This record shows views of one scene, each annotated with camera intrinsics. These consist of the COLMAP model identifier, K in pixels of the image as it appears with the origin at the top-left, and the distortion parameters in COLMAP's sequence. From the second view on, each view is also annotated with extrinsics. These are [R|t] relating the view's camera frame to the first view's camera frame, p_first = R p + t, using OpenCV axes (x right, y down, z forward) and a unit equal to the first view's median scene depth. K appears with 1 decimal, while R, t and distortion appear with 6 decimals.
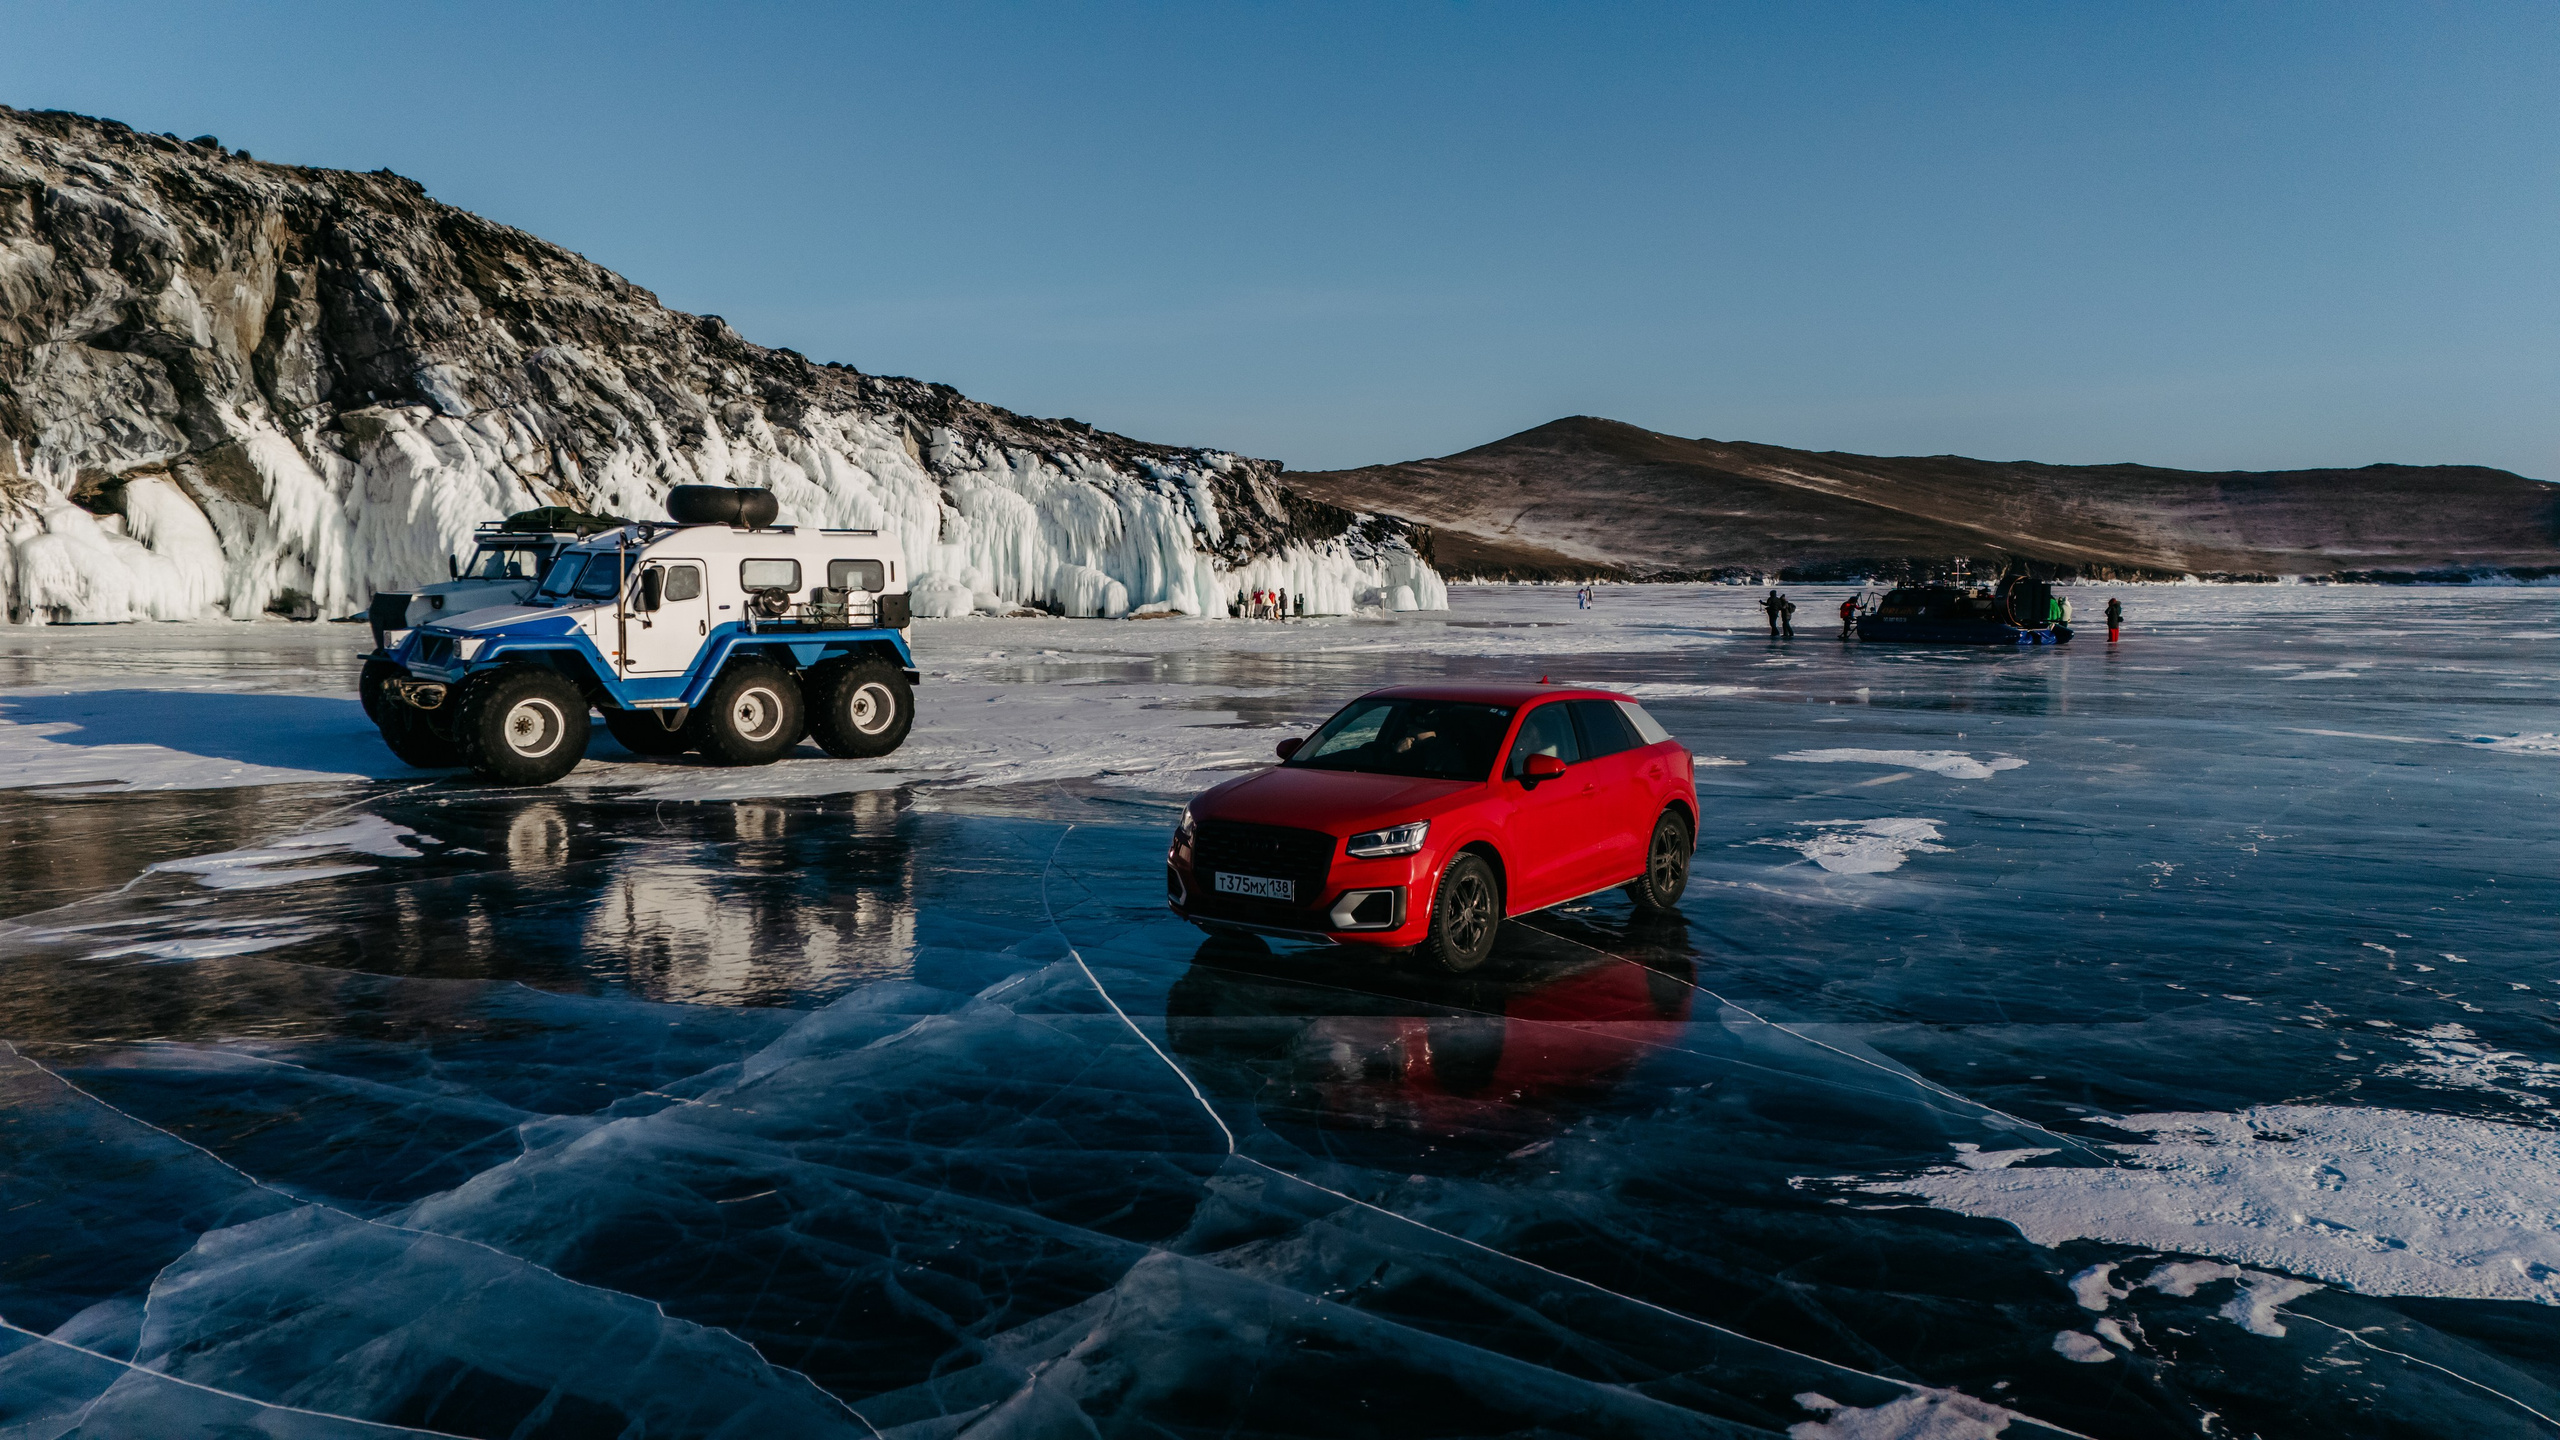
lens RADIAL K [[1869.7, 0, 1298.2], [0, 1869.7, 716.0], [0, 0, 1]] dist [0.074611, -0.055244]
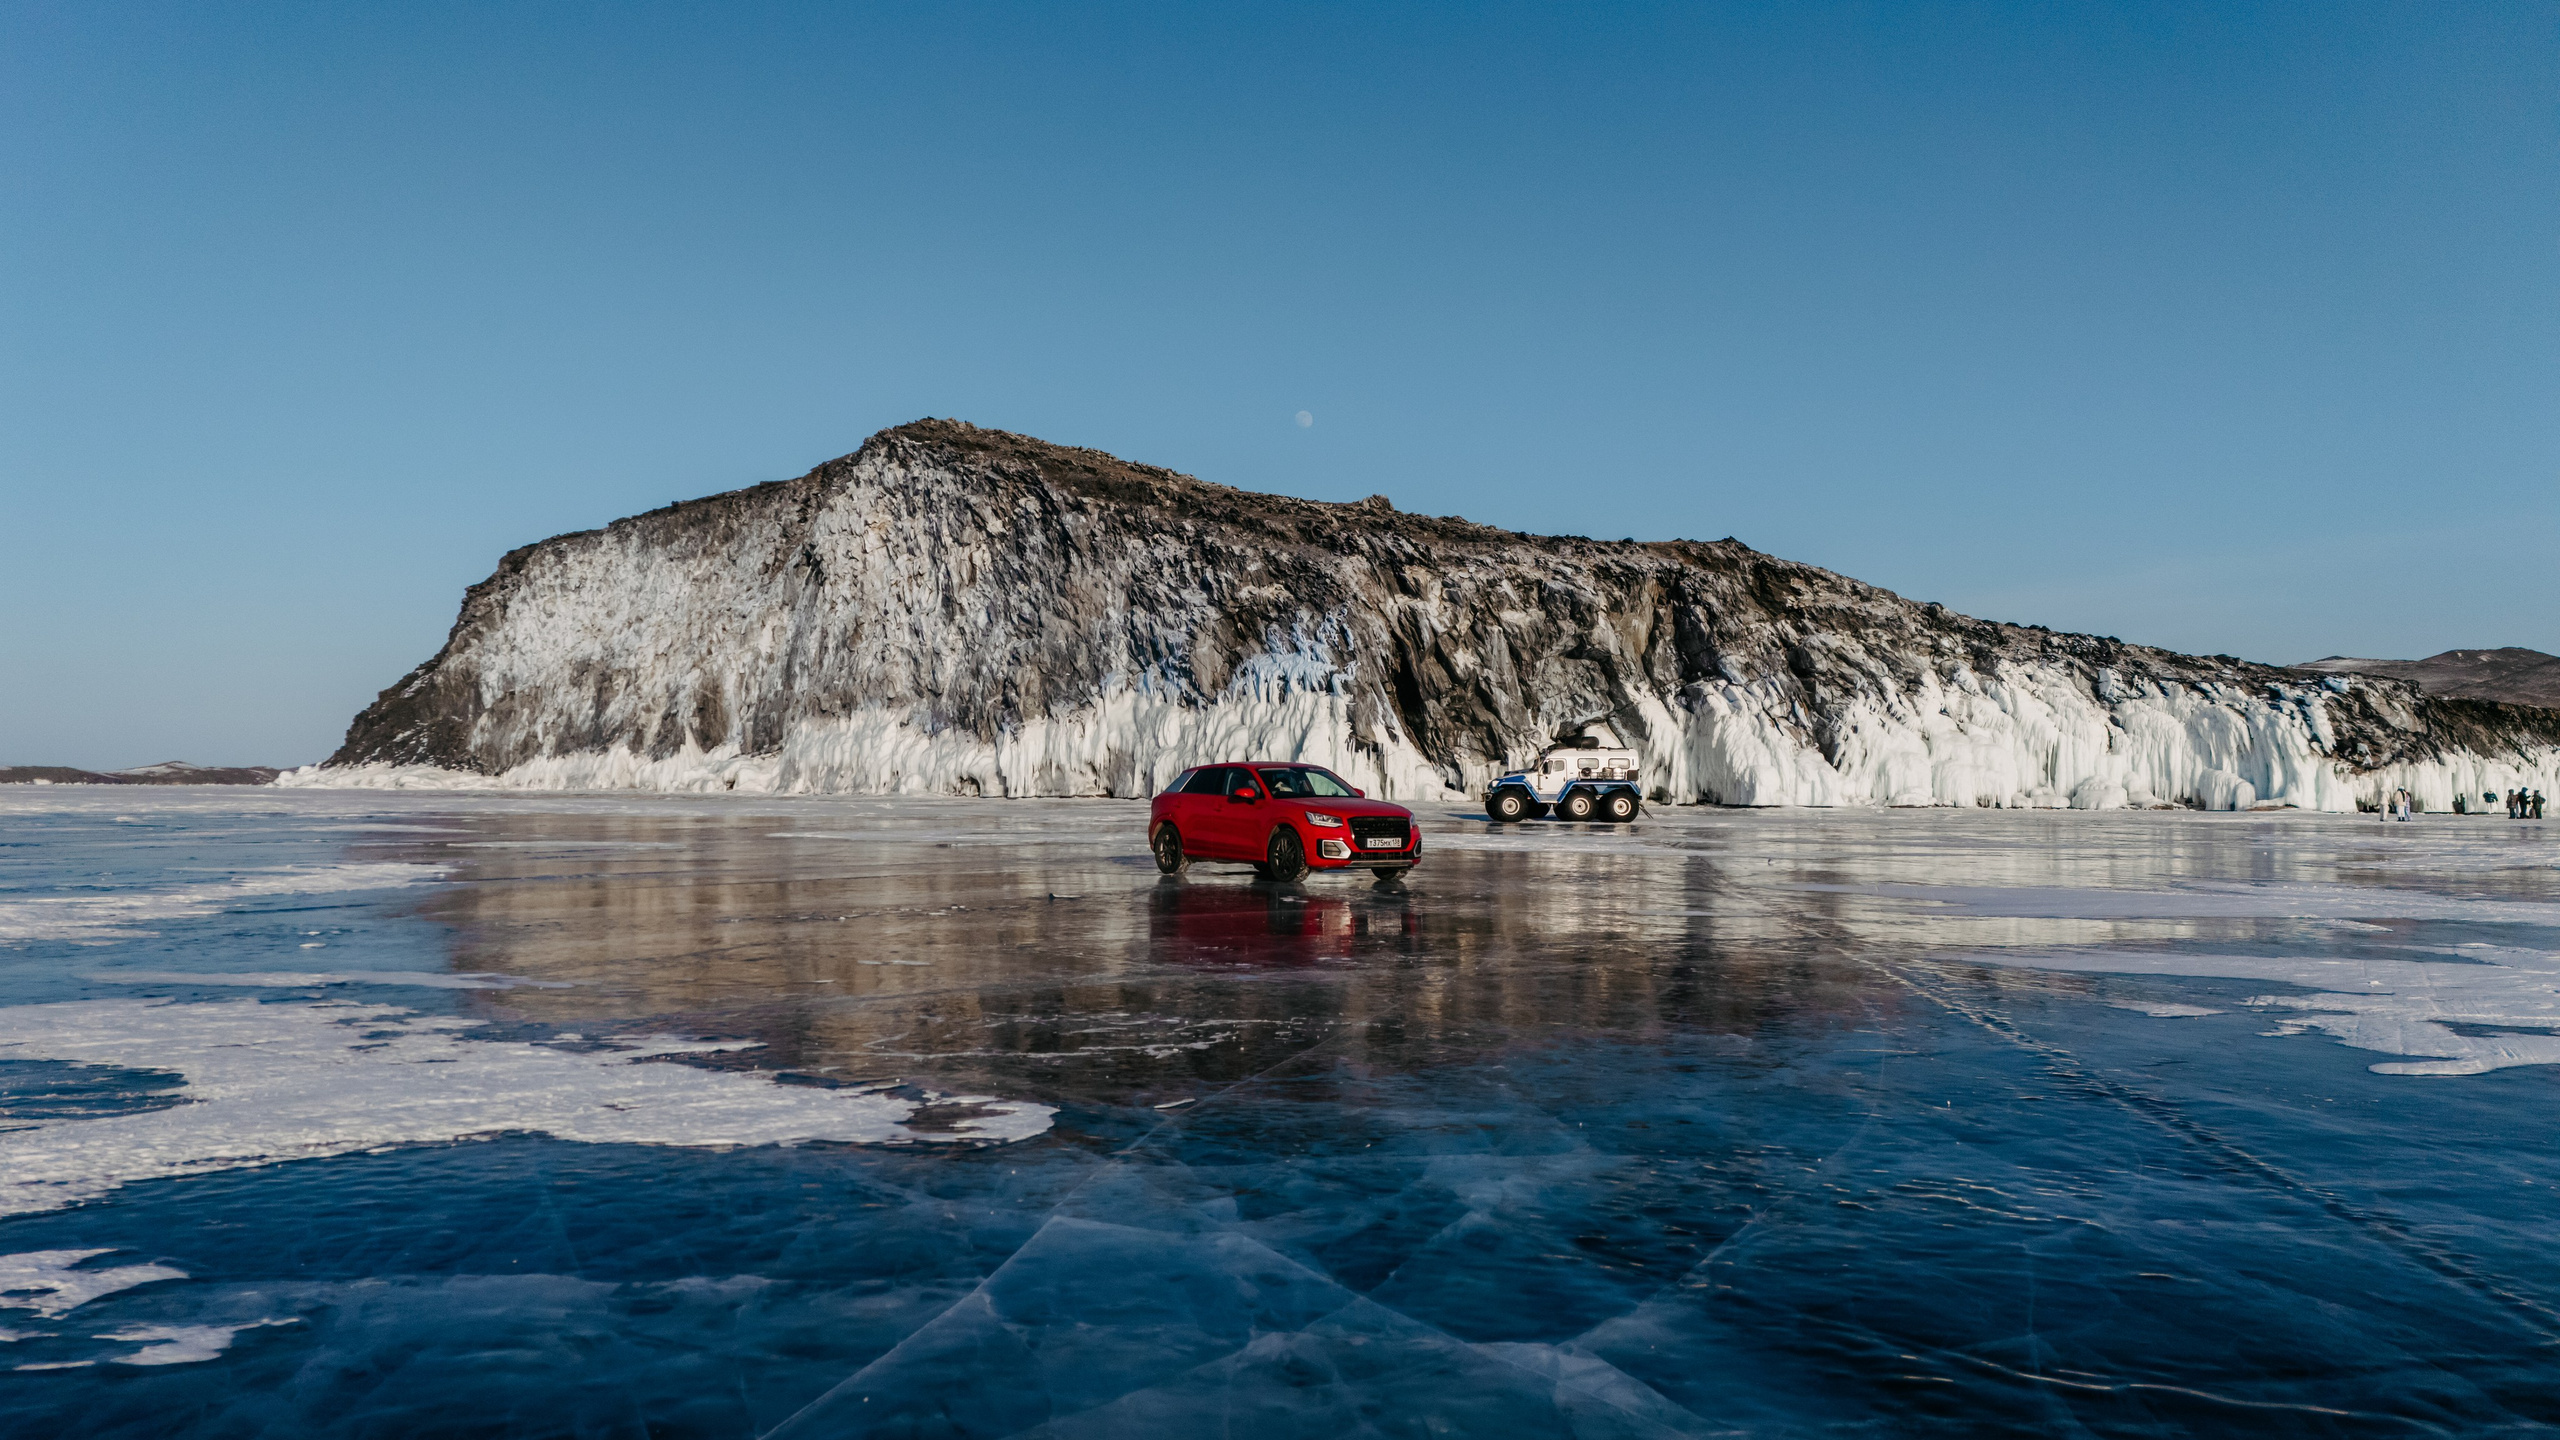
lens RADIAL K [[1869.7, 0, 1231.2], [0, 1869.7, 719.9], [0, 0, 1]] dist [0.074611, -0.055244]
pose [[0.679439, -0.027329, -0.733223, 0.390020], [-0.055935, 0.994469, -0.088899, 0.039682], [0.731597, 0.101414, 0.674152, -0.378696]]
